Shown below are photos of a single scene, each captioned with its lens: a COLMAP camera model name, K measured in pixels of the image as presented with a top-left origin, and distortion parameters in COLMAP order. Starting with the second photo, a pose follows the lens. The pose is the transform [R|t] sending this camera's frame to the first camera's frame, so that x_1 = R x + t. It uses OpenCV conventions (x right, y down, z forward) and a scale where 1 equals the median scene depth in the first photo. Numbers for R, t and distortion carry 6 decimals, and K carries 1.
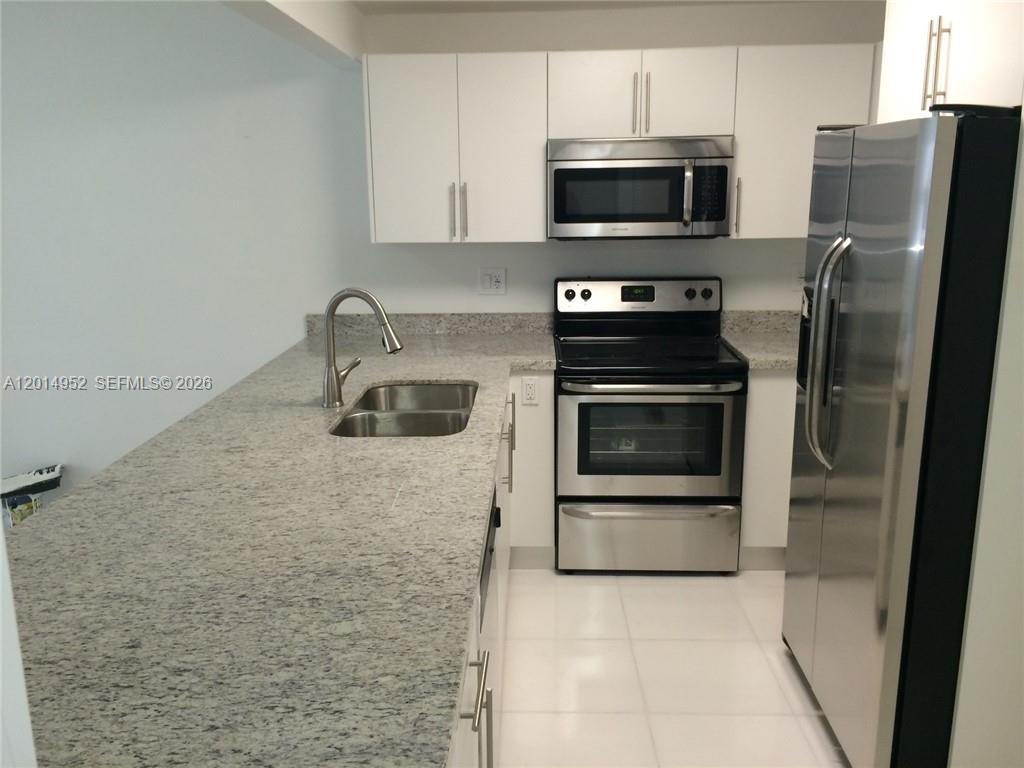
lens RADIAL K [[878.4, 0, 512.0], [0, 878.4, 384.0], [0, 0, 1]] dist [0.051101, -0.051968]
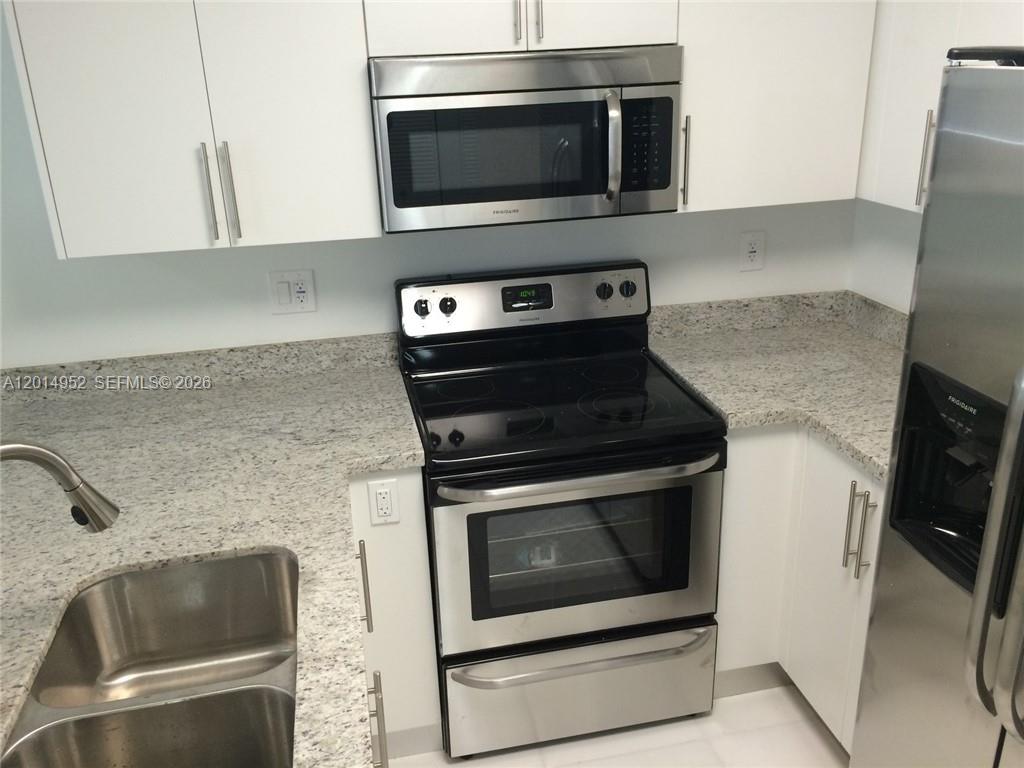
lens RADIAL K [[878.4, 0, 512.0], [0, 878.4, 384.0], [0, 0, 1]] dist [0.051101, -0.051968]
pose [[0.971176, -0.103899, 0.214529, -0.013367], [0.074749, 0.987355, 0.139795, -0.141532], [-0.226341, -0.119730, 0.966662, 0.402830]]
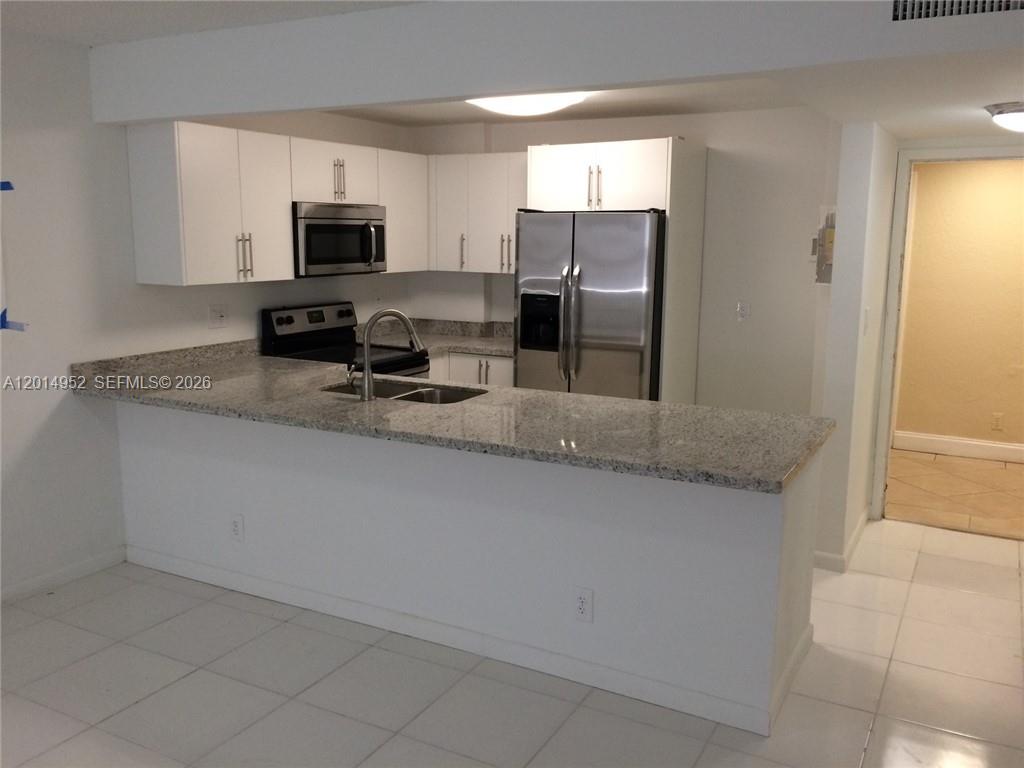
lens RADIAL K [[878.4, 0, 512.0], [0, 878.4, 384.0], [0, 0, 1]] dist [0.051101, -0.051968]
pose [[0.459061, -0.138991, 0.877465, -0.979199], [0.184234, 0.981109, 0.059023, -0.028782], [-0.869092, 0.134564, 0.475996, 0.128909]]
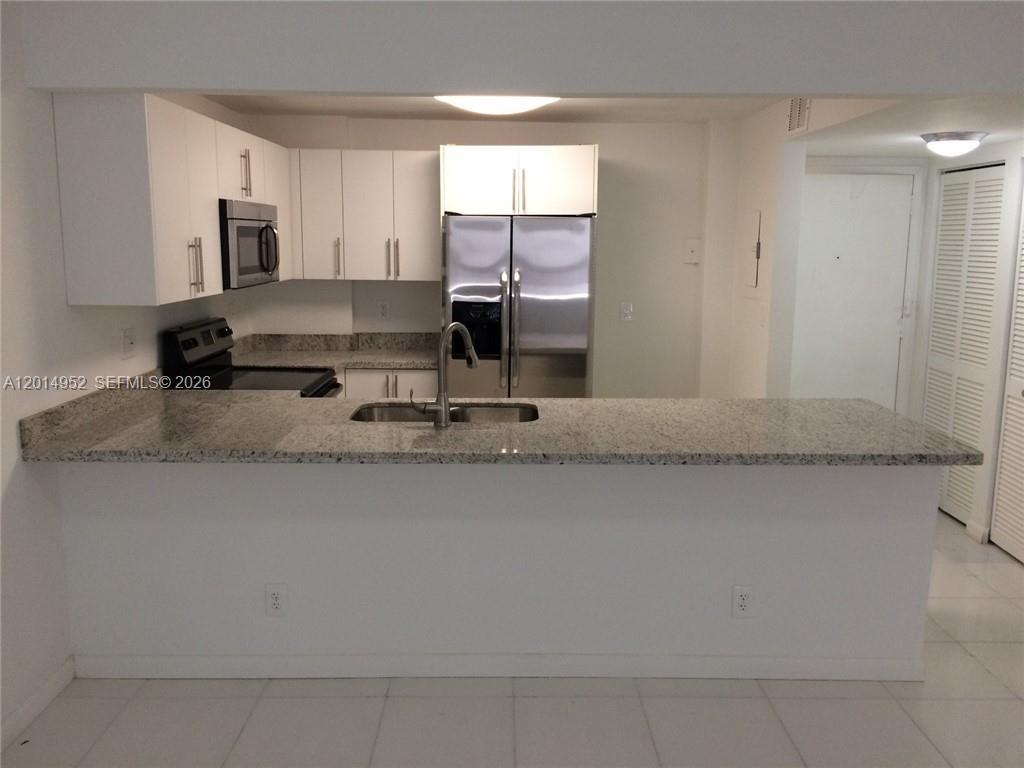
lens RADIAL K [[878.4, 0, 512.0], [0, 878.4, 384.0], [0, 0, 1]] dist [0.051101, -0.051968]
pose [[-0.032407, -0.154428, 0.987472, -1.052802], [0.212196, 0.964405, 0.157784, -0.151511], [-0.976690, 0.214651, 0.001516, 0.686853]]
